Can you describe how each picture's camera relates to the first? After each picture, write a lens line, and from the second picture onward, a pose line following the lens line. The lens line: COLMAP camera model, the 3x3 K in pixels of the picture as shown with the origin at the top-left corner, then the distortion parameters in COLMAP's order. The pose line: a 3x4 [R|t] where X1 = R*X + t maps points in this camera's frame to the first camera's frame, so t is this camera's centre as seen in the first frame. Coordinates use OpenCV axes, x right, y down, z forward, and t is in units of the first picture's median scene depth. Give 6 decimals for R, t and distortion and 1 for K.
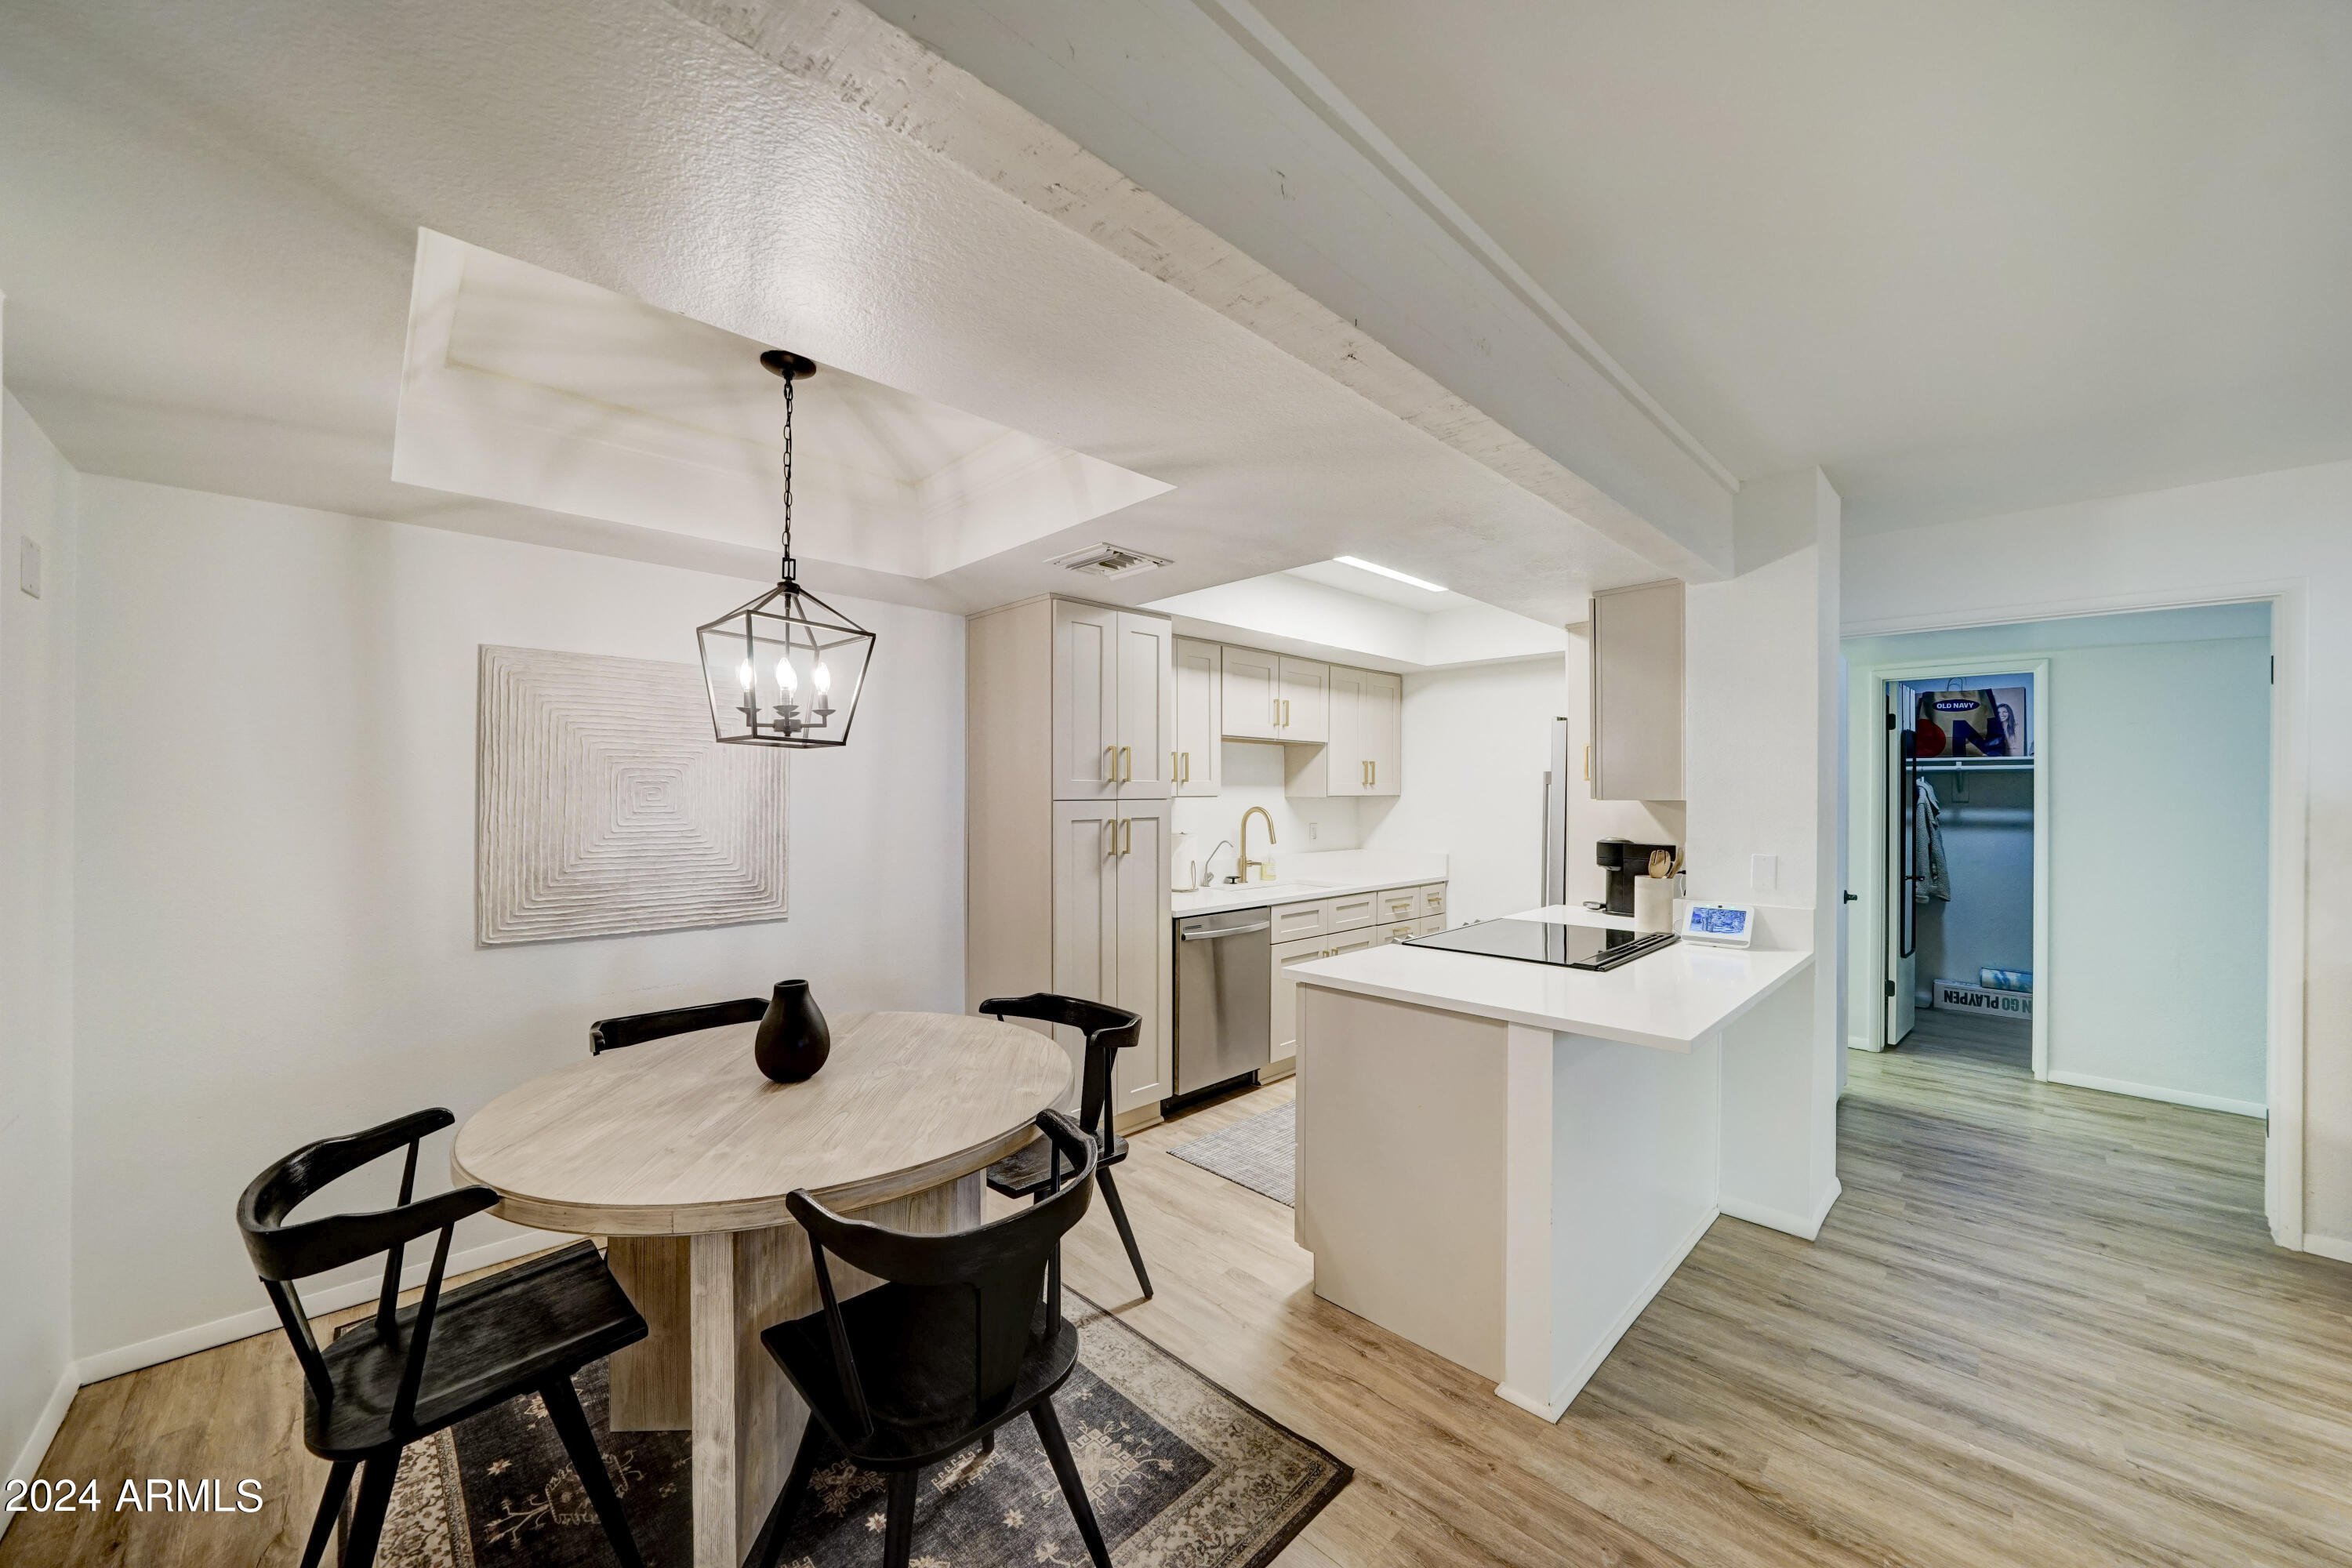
lens RADIAL K [[857.8, 0, 1173.3], [0, 857.8, 788.2], [0, 0, 1]] dist [-0.016394, 0.003433]
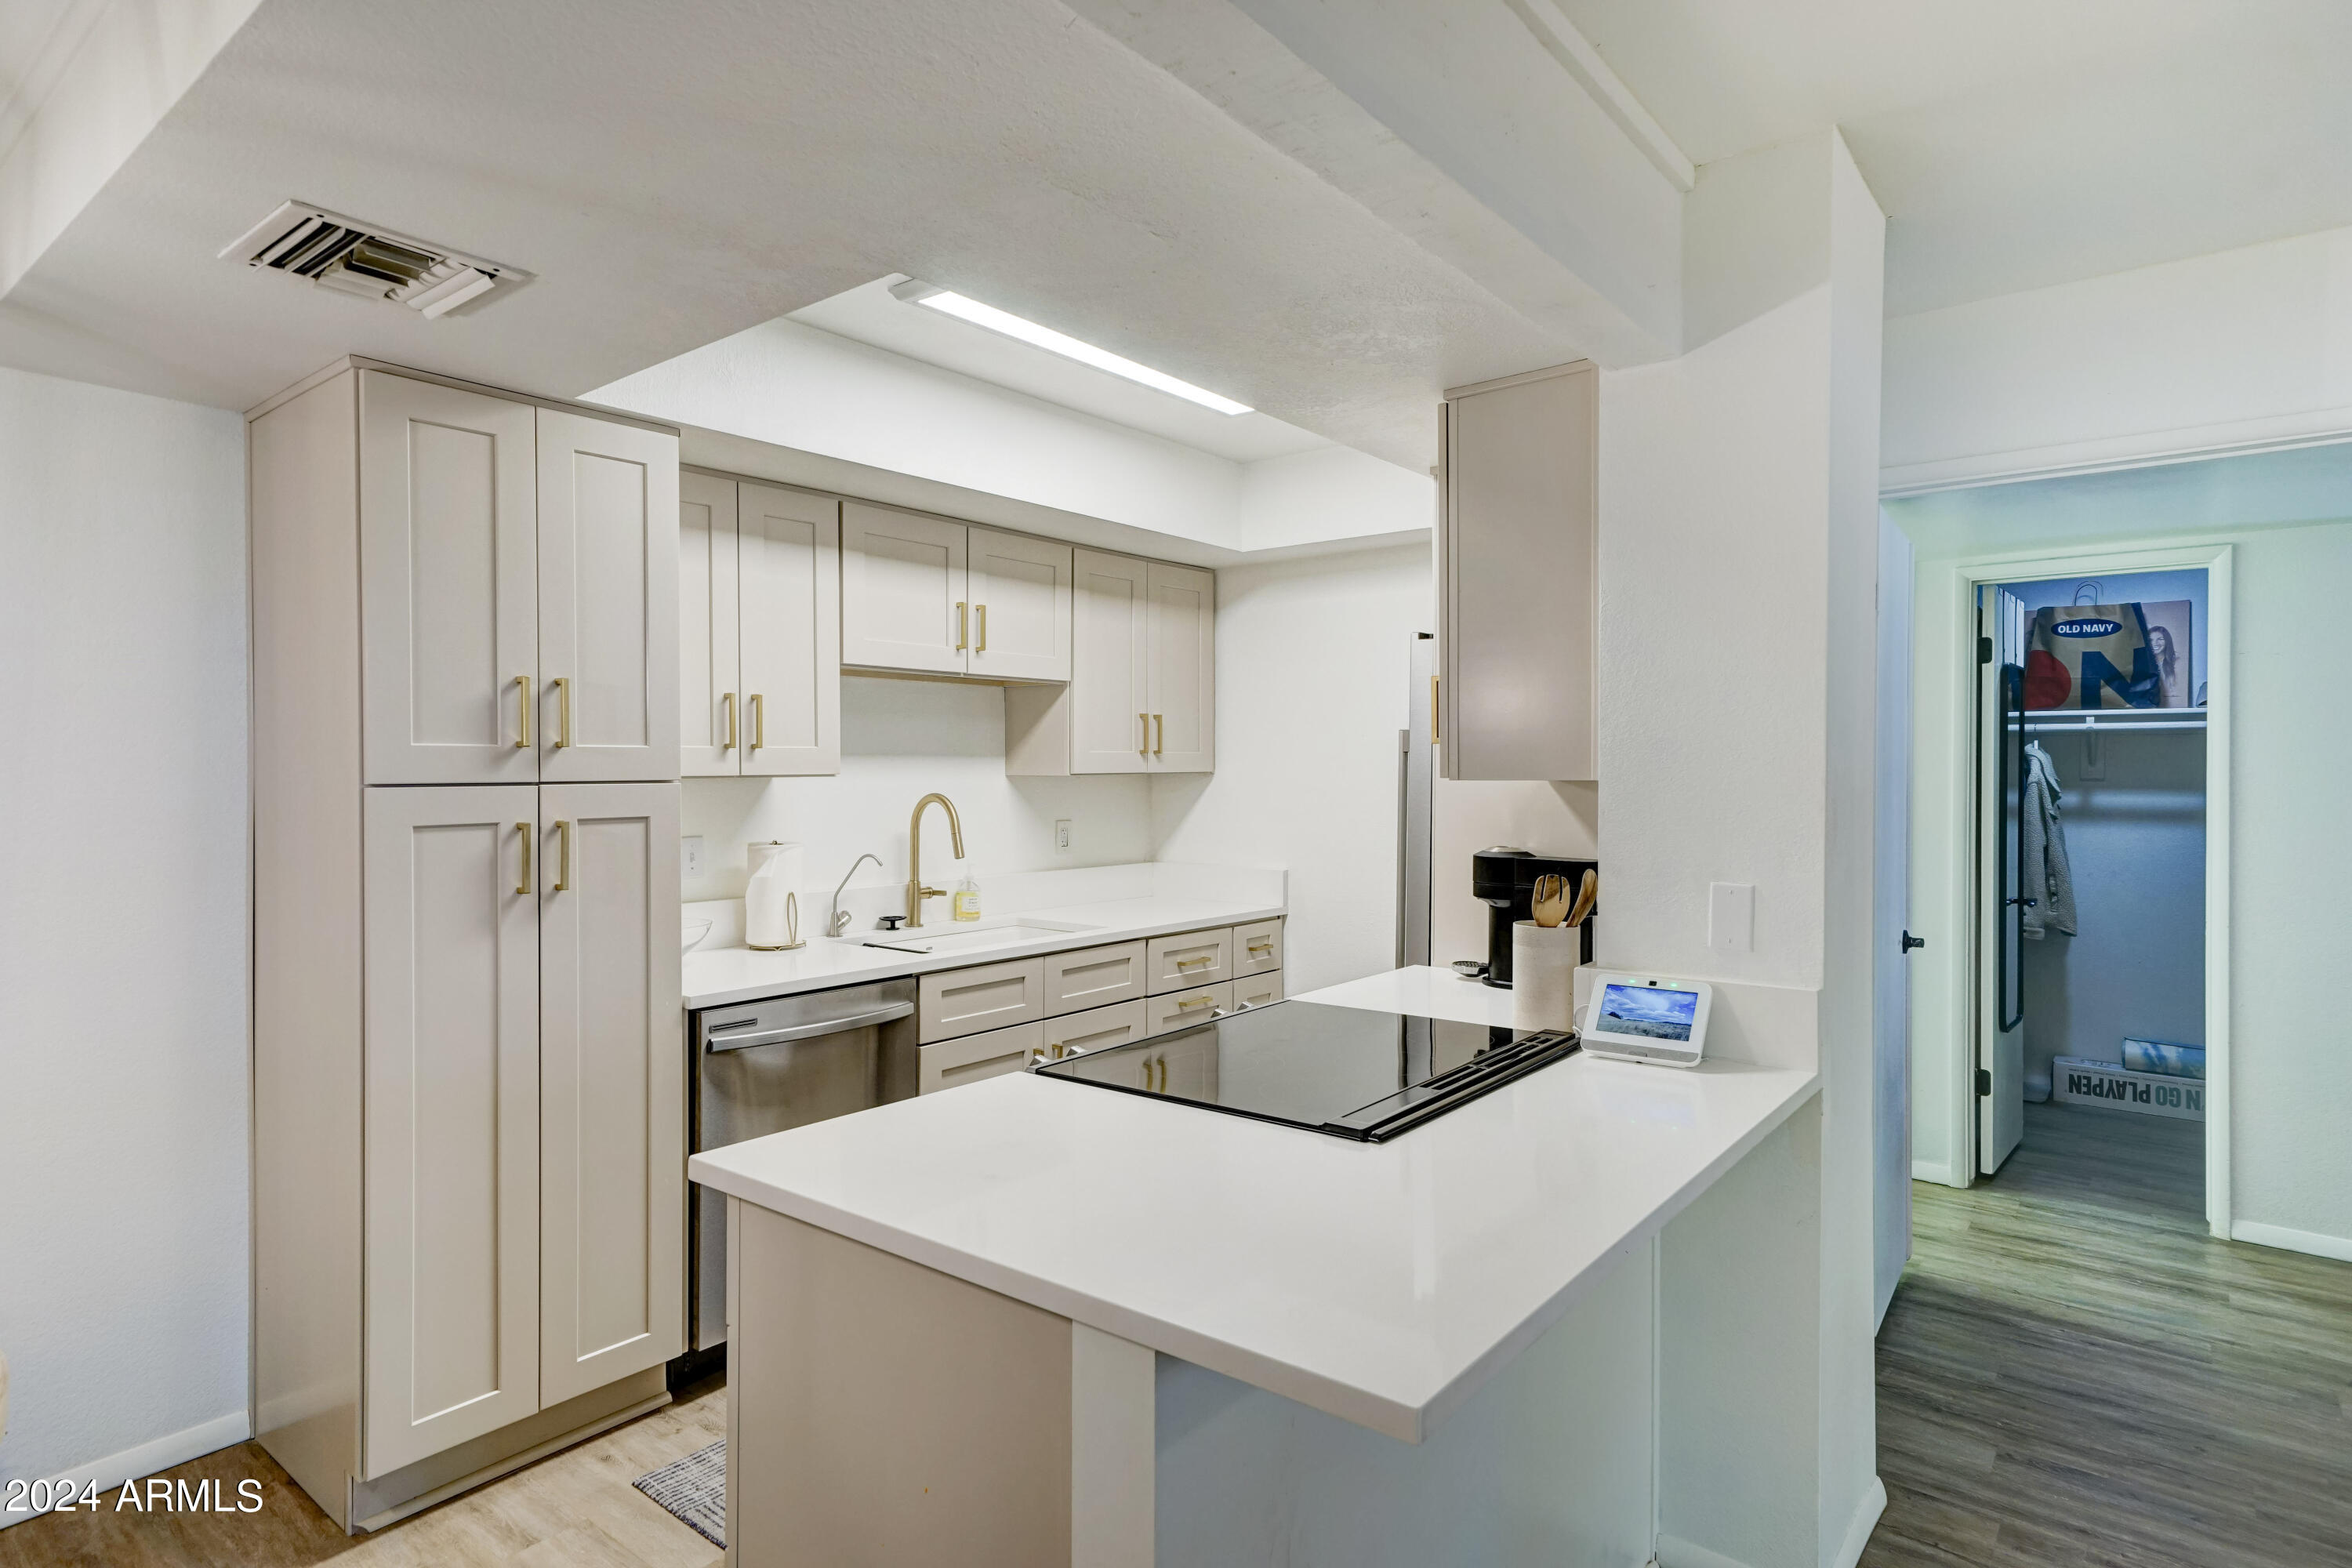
lens RADIAL K [[1239.4, 0, 1171.5], [0, 1239.4, 774.5], [0, 0, 1]] dist [0.030354, 0.001965]
pose [[0.993363, -0.003214, 0.114975, 0.185002], [0.001984, 0.999940, 0.010810, 0.000825], [-0.115003, -0.010510, 0.993310, 0.194387]]
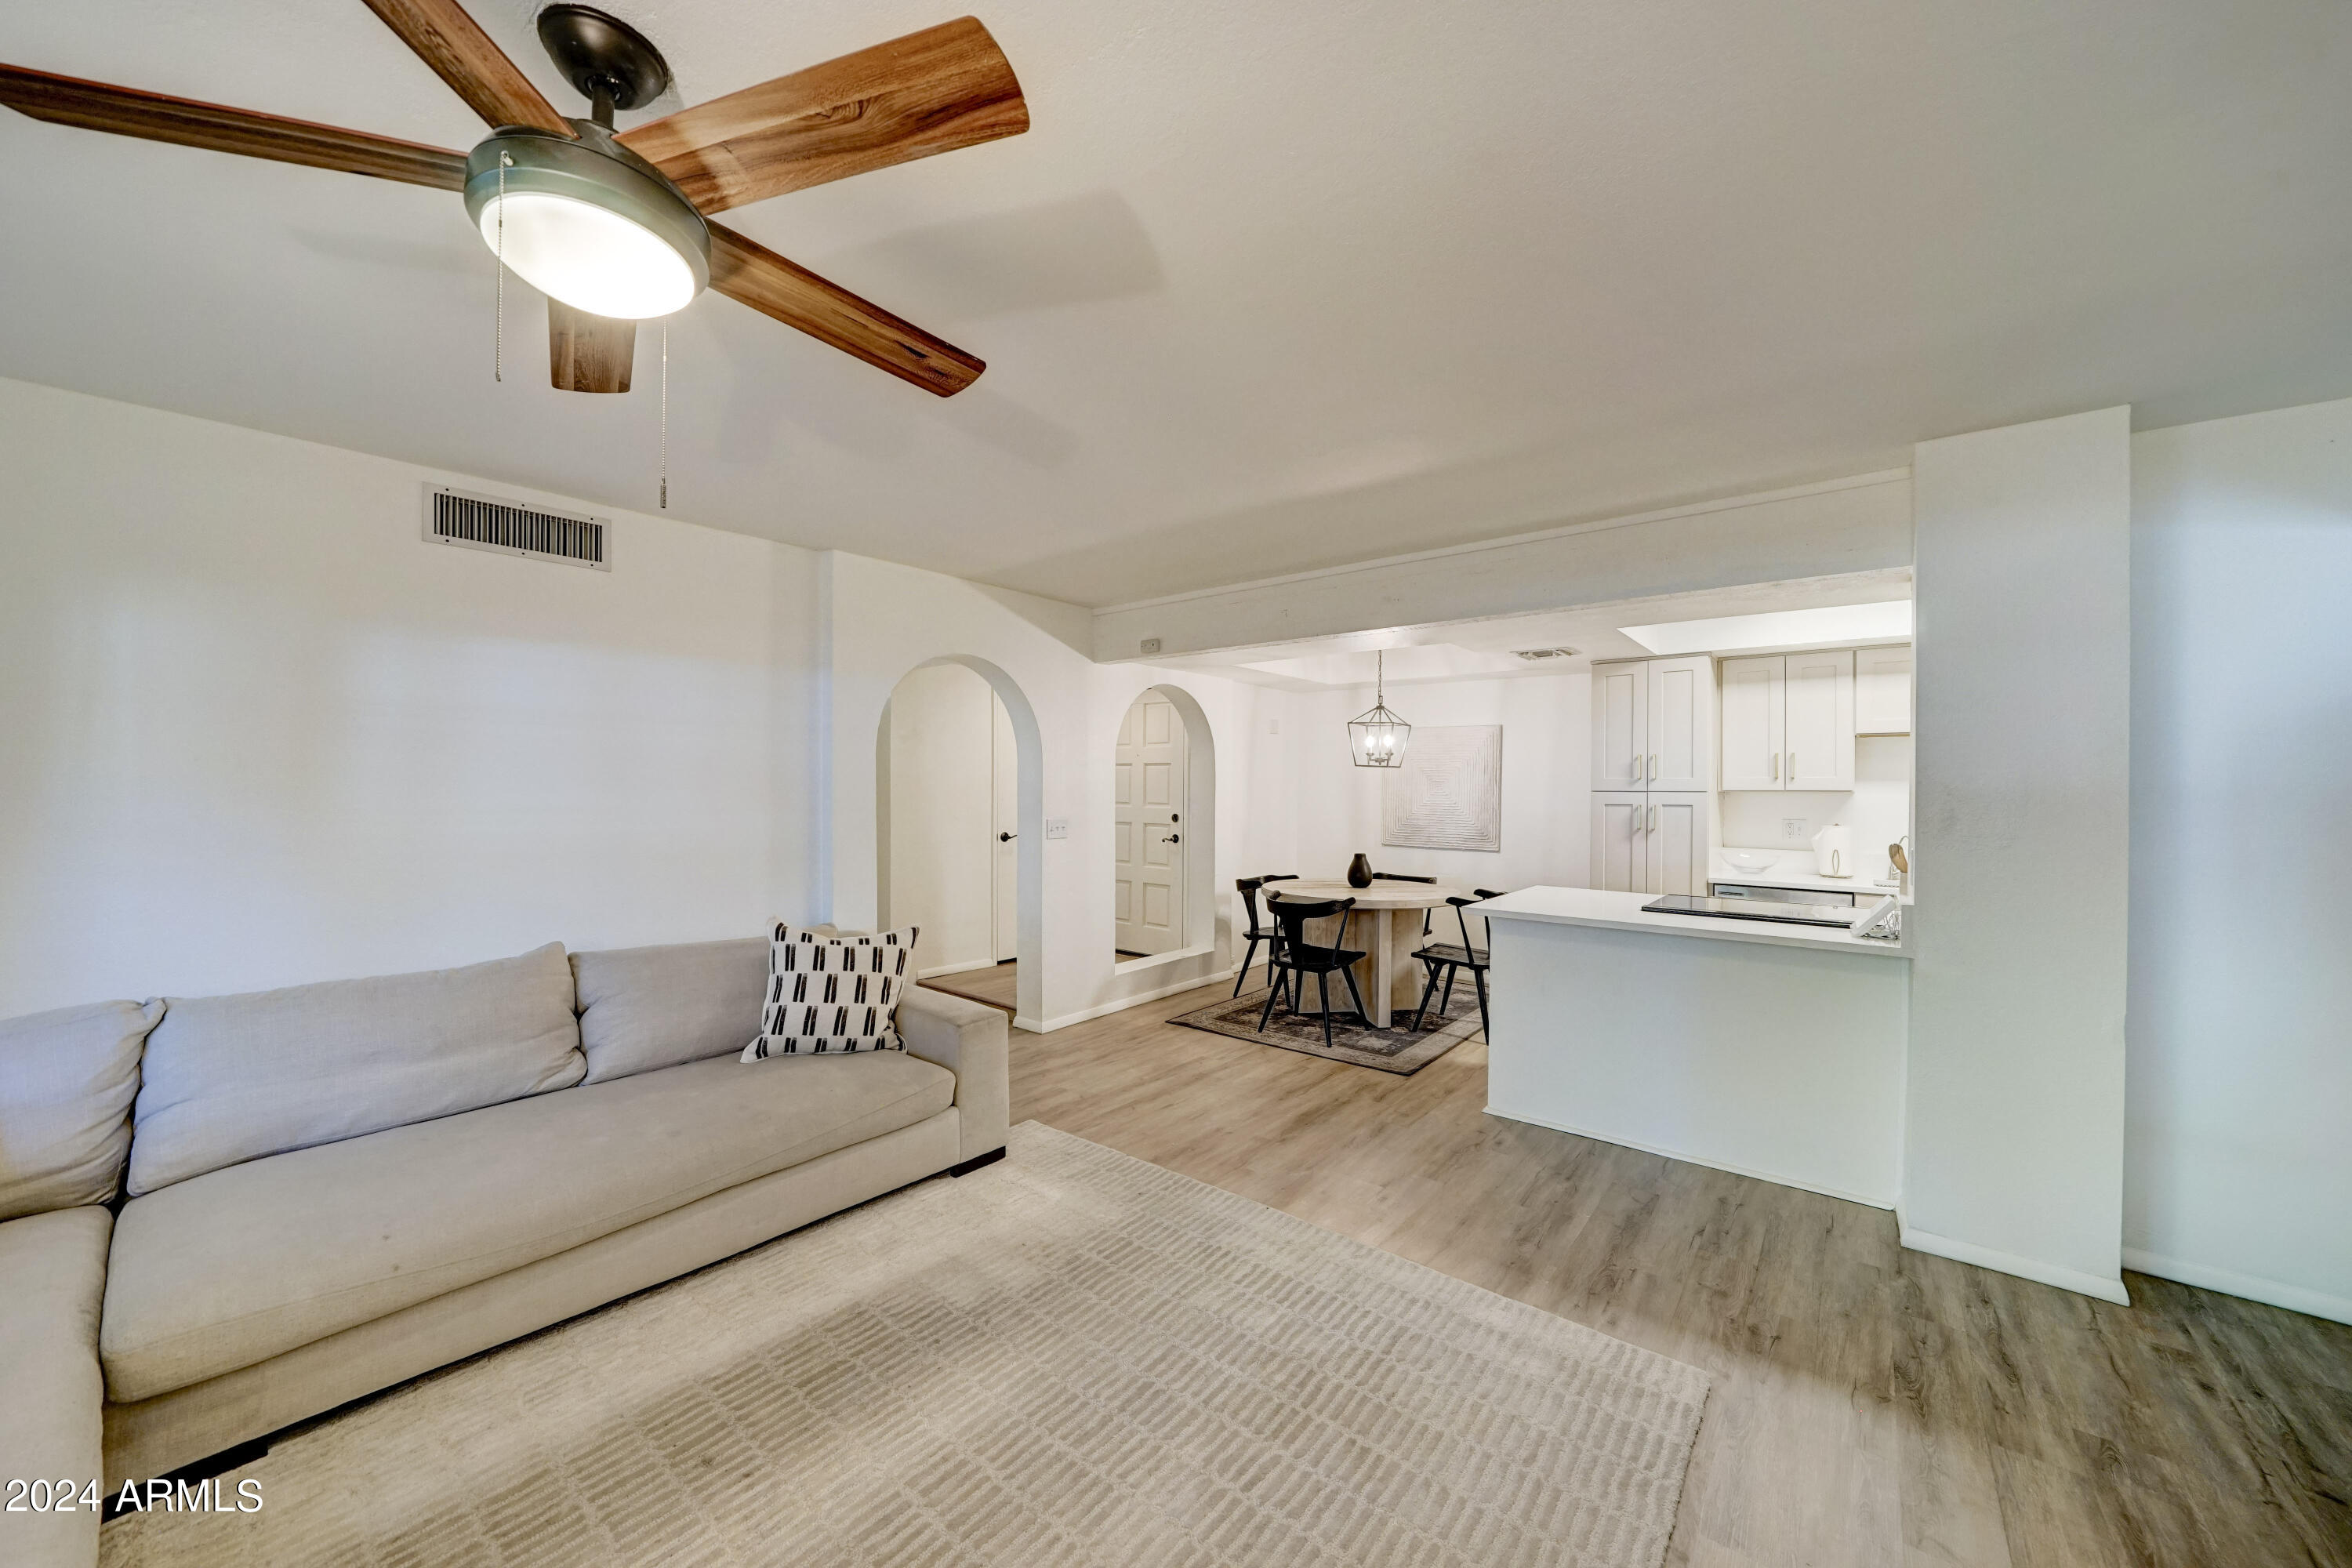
lens RADIAL K [[857.8, 0, 1173.3], [0, 857.8, 788.2], [0, 0, 1]] dist [-0.016394, 0.003433]
pose [[0.107146, 0.000749, -0.994243, 1.082469], [-0.001636, 0.999998, 0.000577, 0.006965], [0.994242, 0.001565, 0.107148, 0.043862]]
